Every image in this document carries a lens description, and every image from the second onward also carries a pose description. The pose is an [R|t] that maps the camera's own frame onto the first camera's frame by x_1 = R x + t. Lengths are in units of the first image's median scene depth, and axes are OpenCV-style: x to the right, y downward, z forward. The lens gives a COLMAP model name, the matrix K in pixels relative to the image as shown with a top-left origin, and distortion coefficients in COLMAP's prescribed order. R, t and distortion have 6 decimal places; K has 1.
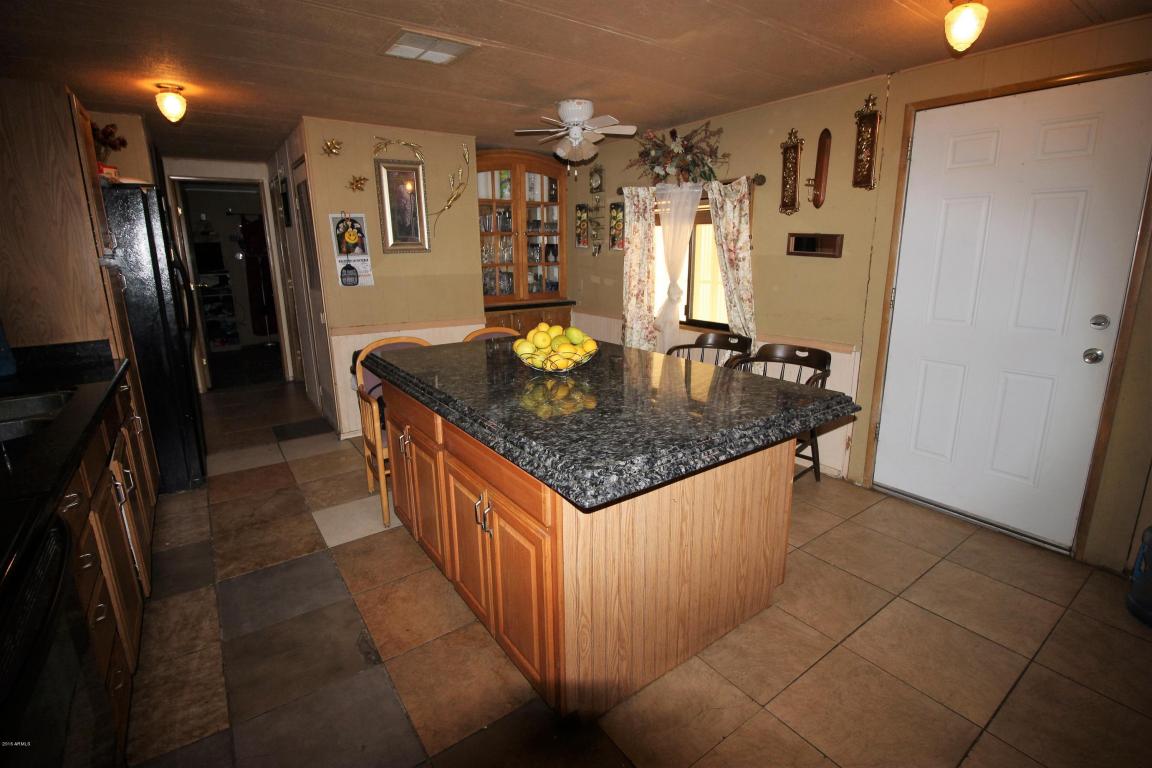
lens RADIAL K [[531.1, 0, 582.6], [0, 531.1, 370.6], [0, 0, 1]] dist [-0.000626, -0.013405]
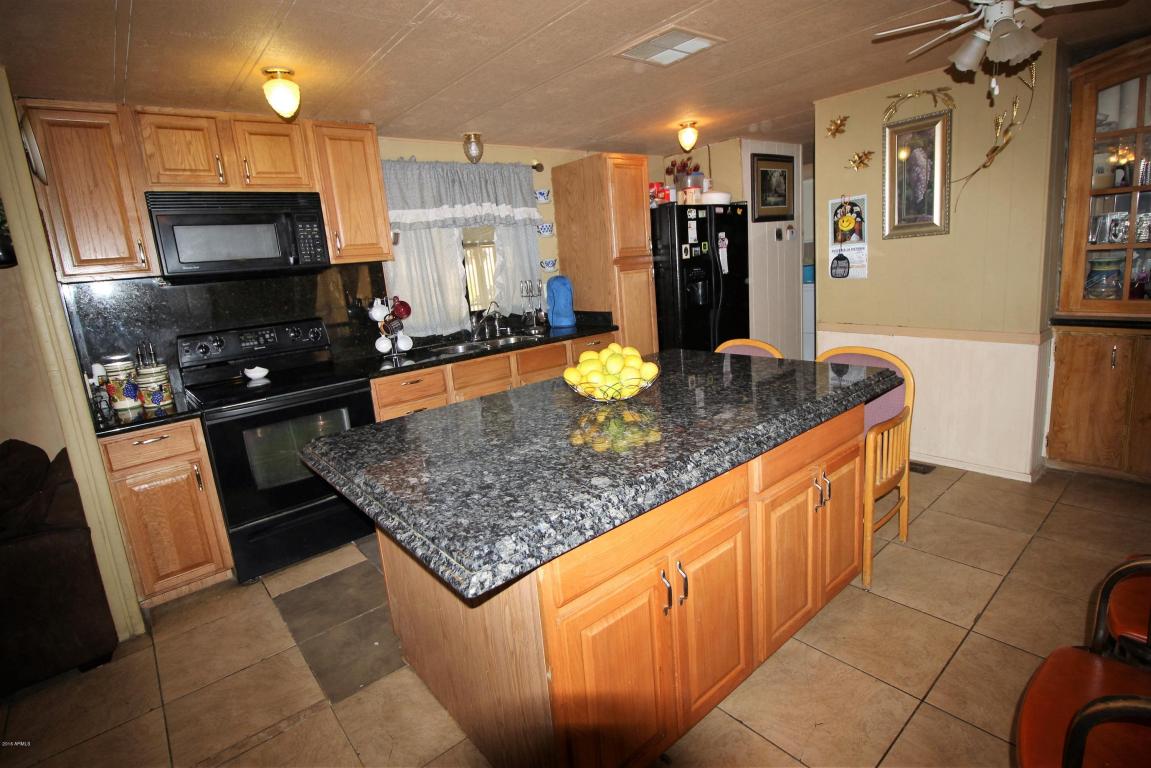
lens RADIAL K [[559.0, 0, 582.0], [0, 559.0, 369.1], [0, 0, 1]] dist [-0.000101, -0.013994]
pose [[0.079382, 0.198407, -0.976900, 0.763436], [-0.143482, 0.972062, 0.185766, -0.192967], [0.986464, 0.125421, 0.105632, 0.766310]]
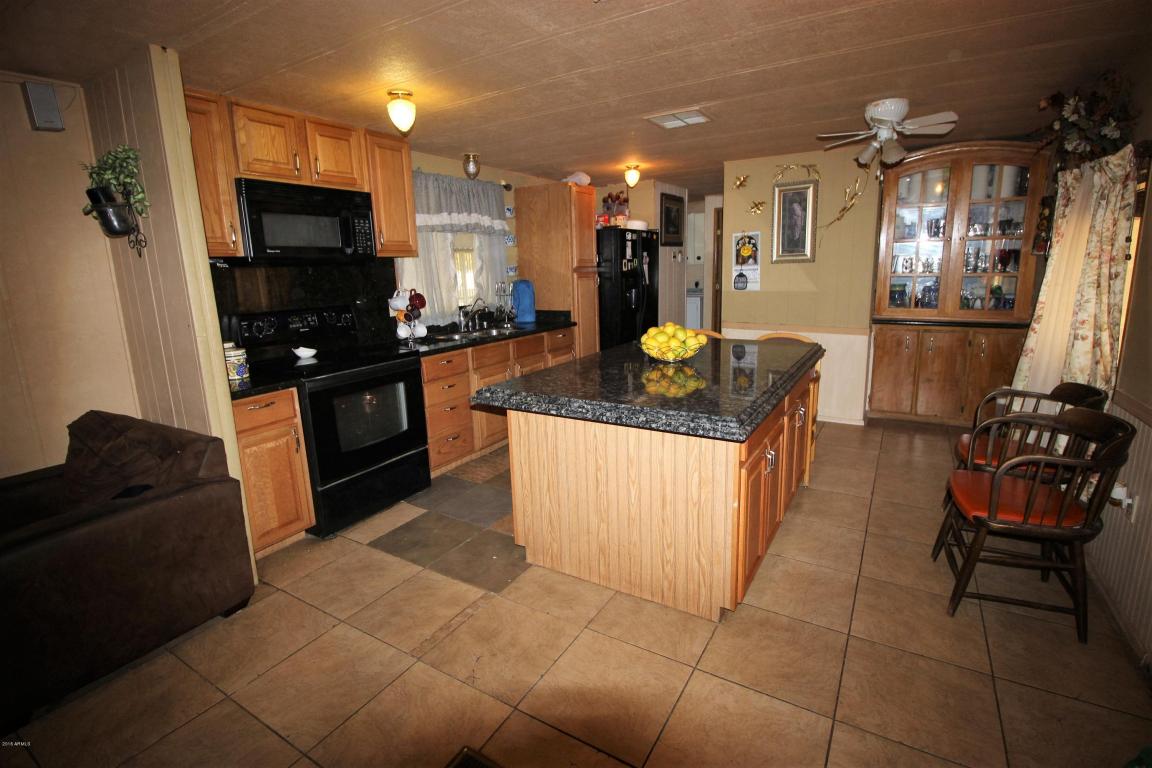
lens RADIAL K [[531.1, 0, 582.6], [0, 531.1, 370.6], [0, 0, 1]] dist [-0.000626, -0.013405]
pose [[0.391669, 0.178263, -0.902672, 0.920029], [-0.183075, 0.976535, 0.113413, -0.074121], [0.901709, 0.120837, 0.415114, 0.259410]]
